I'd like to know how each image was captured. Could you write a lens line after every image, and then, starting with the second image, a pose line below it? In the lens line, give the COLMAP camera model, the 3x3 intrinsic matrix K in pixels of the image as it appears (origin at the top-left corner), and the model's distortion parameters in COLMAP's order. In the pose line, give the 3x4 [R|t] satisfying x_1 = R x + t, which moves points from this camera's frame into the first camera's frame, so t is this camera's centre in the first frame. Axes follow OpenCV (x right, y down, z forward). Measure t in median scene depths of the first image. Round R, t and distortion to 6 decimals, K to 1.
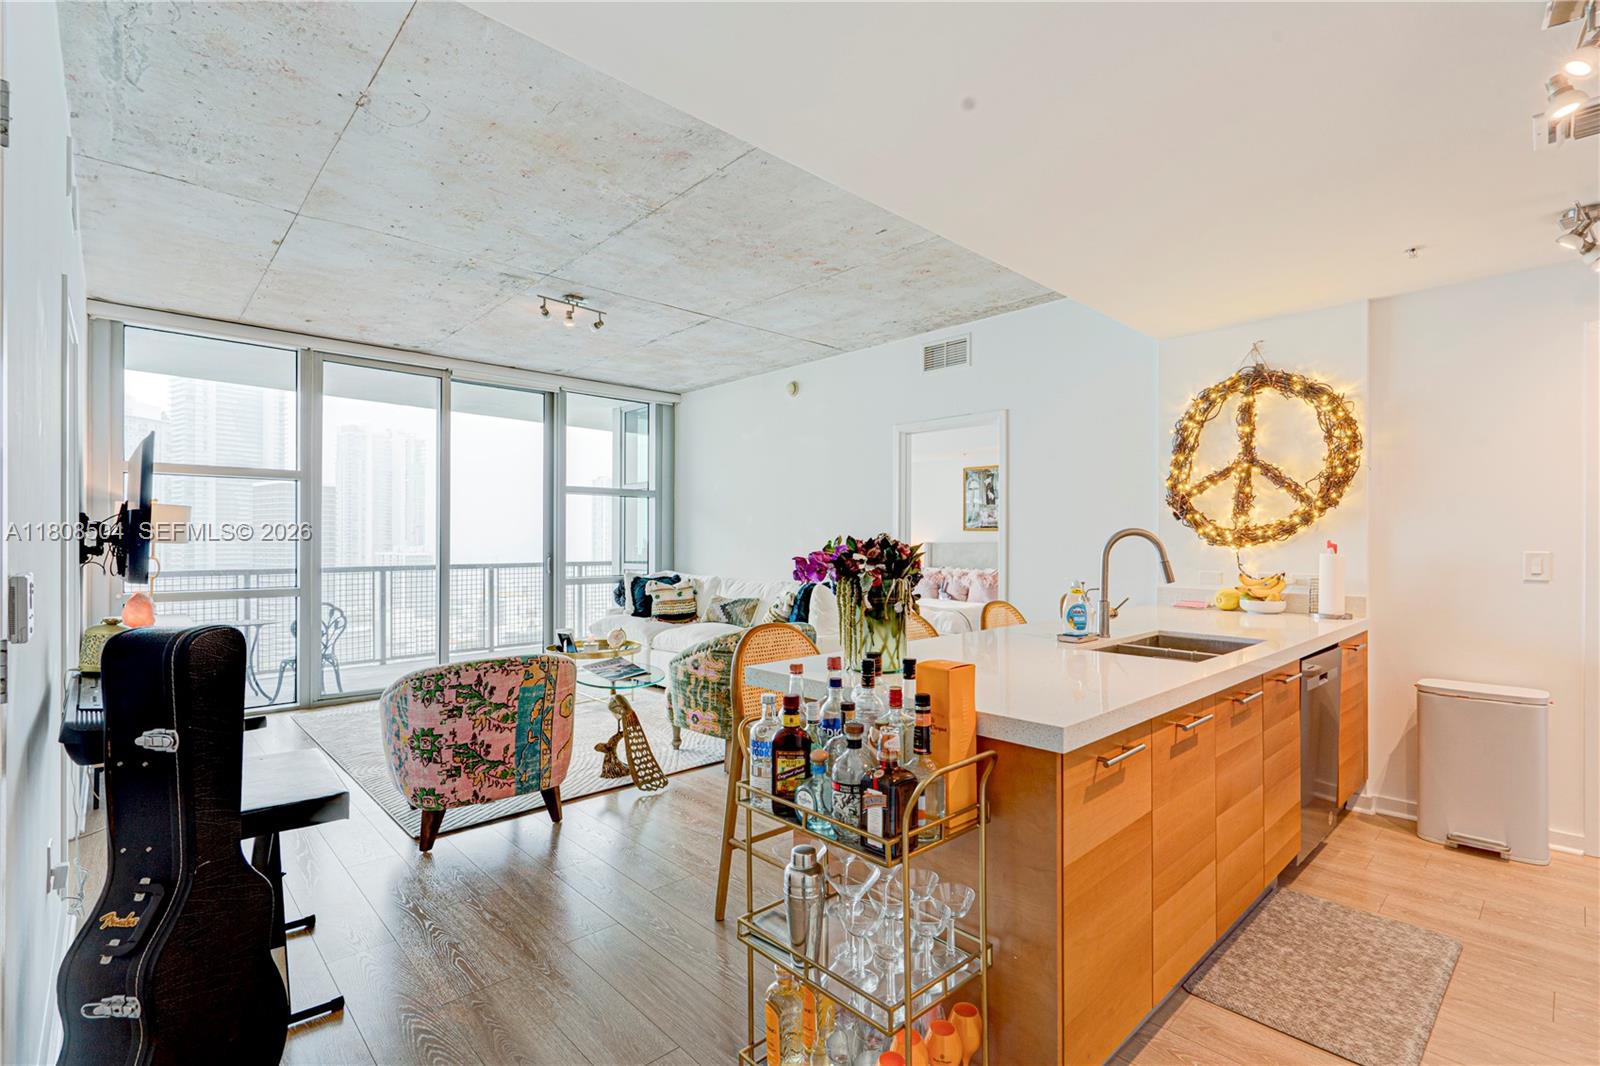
lens RADIAL K [[751.2, 0, 794.9], [0, 751.2, 541.9], [0, 0, 1]] dist [-0.003016, 0.000588]
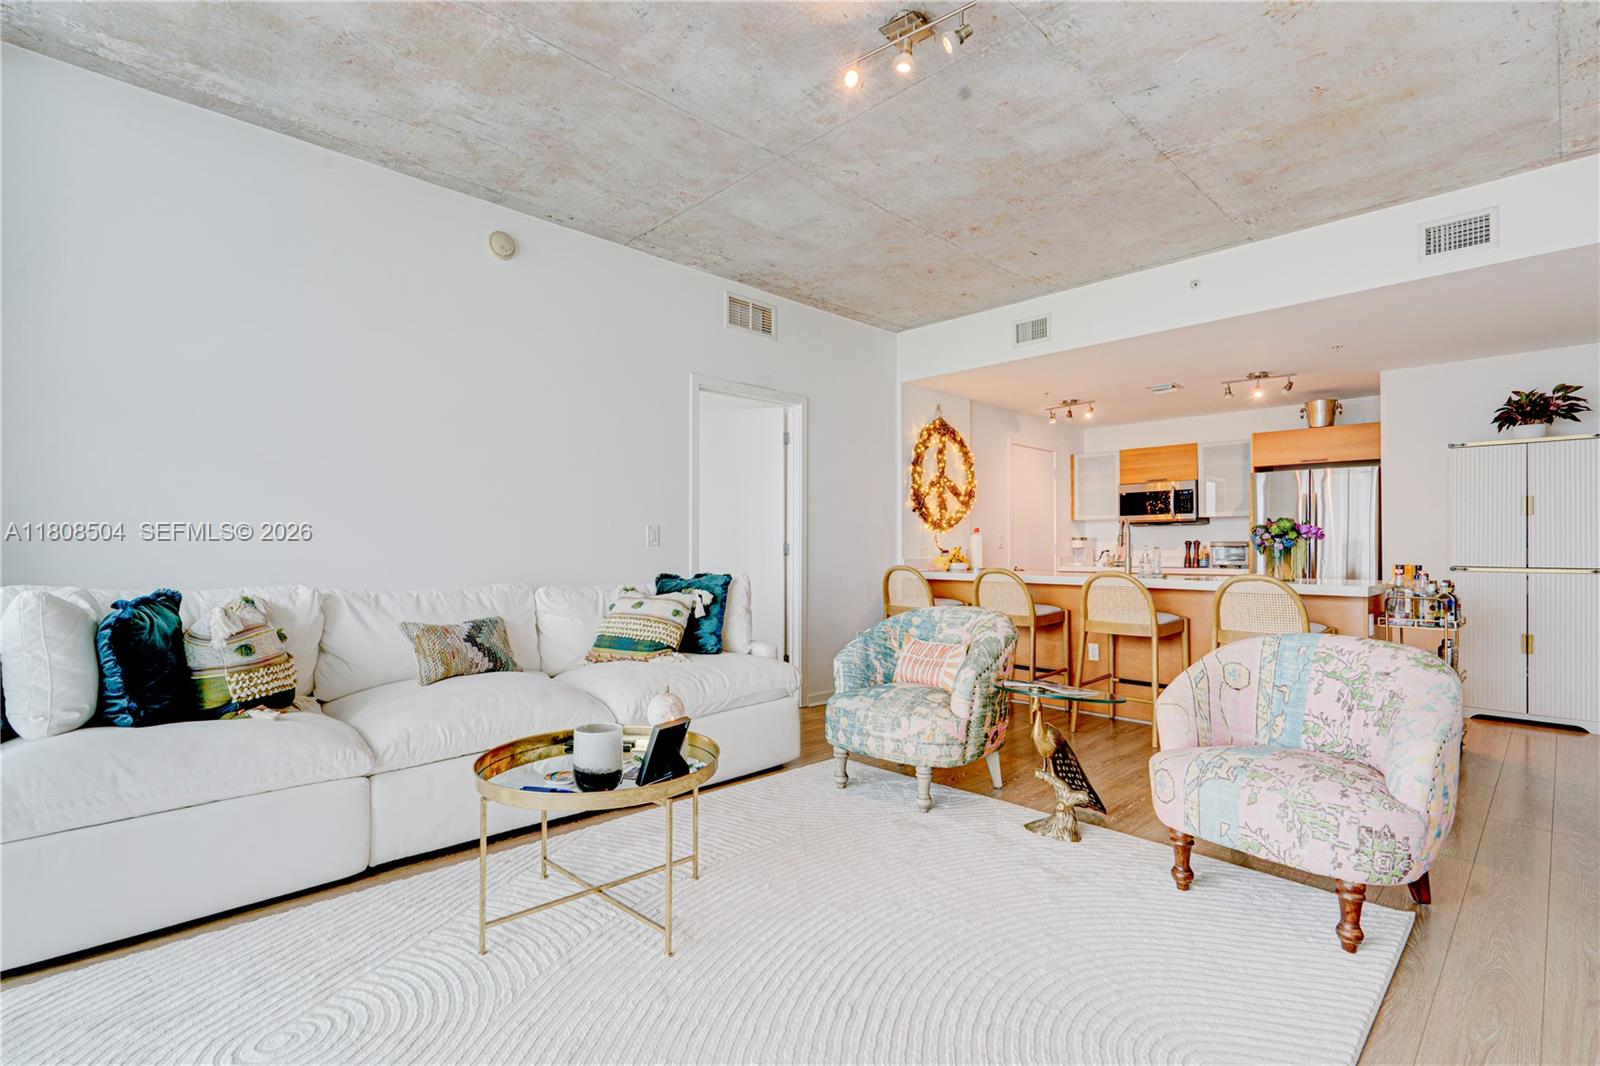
lens RADIAL K [[747.5, 0, 832.2], [0, 747.5, 542.1], [0, 0, 1]] dist [-0.003010, 0.000759]
pose [[-0.053861, 0.009594, 0.998502, -0.999310], [-0.003769, 0.999945, -0.009811, 0.046611], [-0.998541, -0.004292, -0.053822, 1.342928]]
